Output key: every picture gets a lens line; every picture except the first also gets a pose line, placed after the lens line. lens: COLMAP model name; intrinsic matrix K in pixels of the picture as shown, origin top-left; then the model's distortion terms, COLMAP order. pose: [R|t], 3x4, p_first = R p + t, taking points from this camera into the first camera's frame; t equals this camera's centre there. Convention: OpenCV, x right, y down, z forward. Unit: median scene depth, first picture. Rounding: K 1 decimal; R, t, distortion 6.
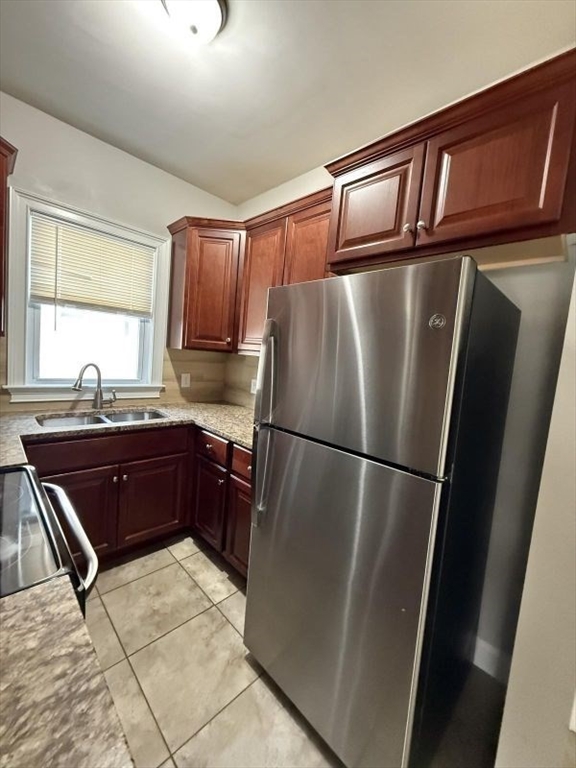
lens RADIAL K [[304.5, 0, 287.4], [0, 304.5, 381.6], [0, 0, 1]] dist [0.000159, -0.000073]
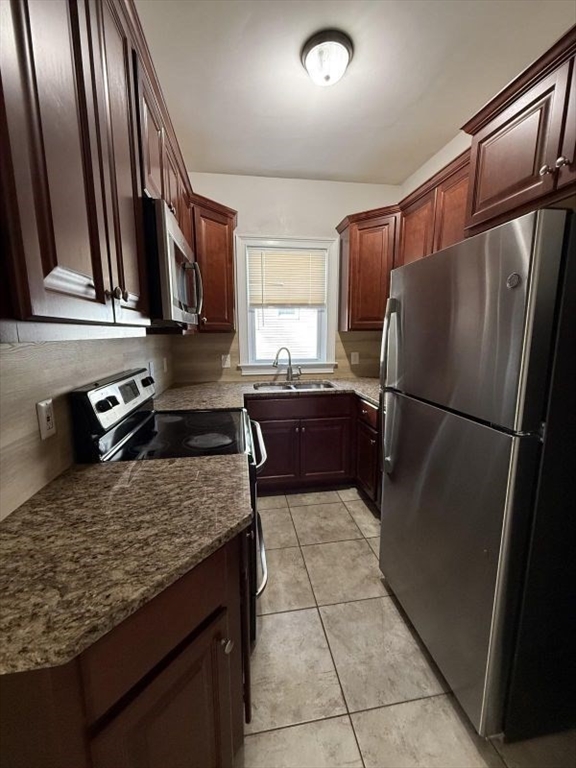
lens RADIAL K [[304.5, 0, 287.4], [0, 304.5, 381.6], [0, 0, 1]] dist [0.000159, -0.000073]
pose [[0.806583, 0.007958, -0.591067, 0.196908], [0.025991, 0.998465, 0.048911, 0.029735], [0.590549, -0.054814, 0.805138, -0.118695]]
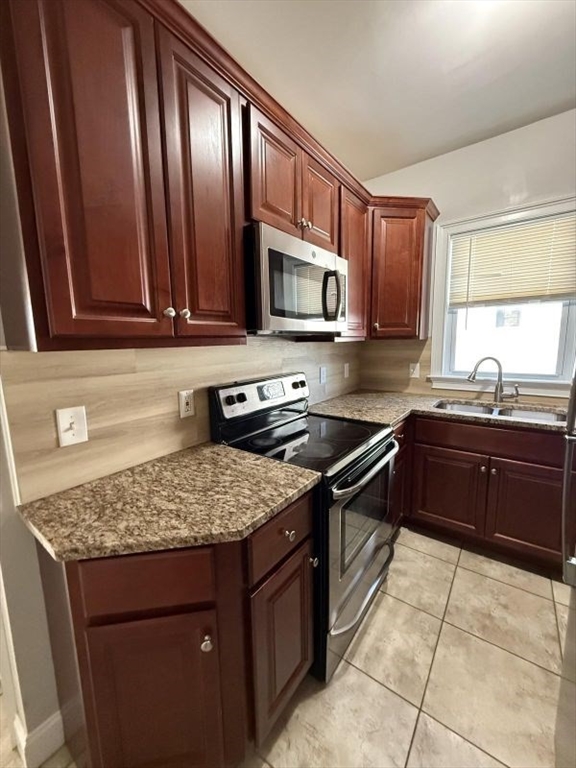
lens RADIAL K [[304.5, 0, 287.4], [0, 304.5, 381.6], [0, 0, 1]] dist [0.000159, -0.000073]
pose [[0.144939, 0.047014, -0.988323, 0.307416], [-0.046963, 0.998072, 0.040590, 0.015036], [0.988325, 0.040532, 0.146867, 0.169614]]
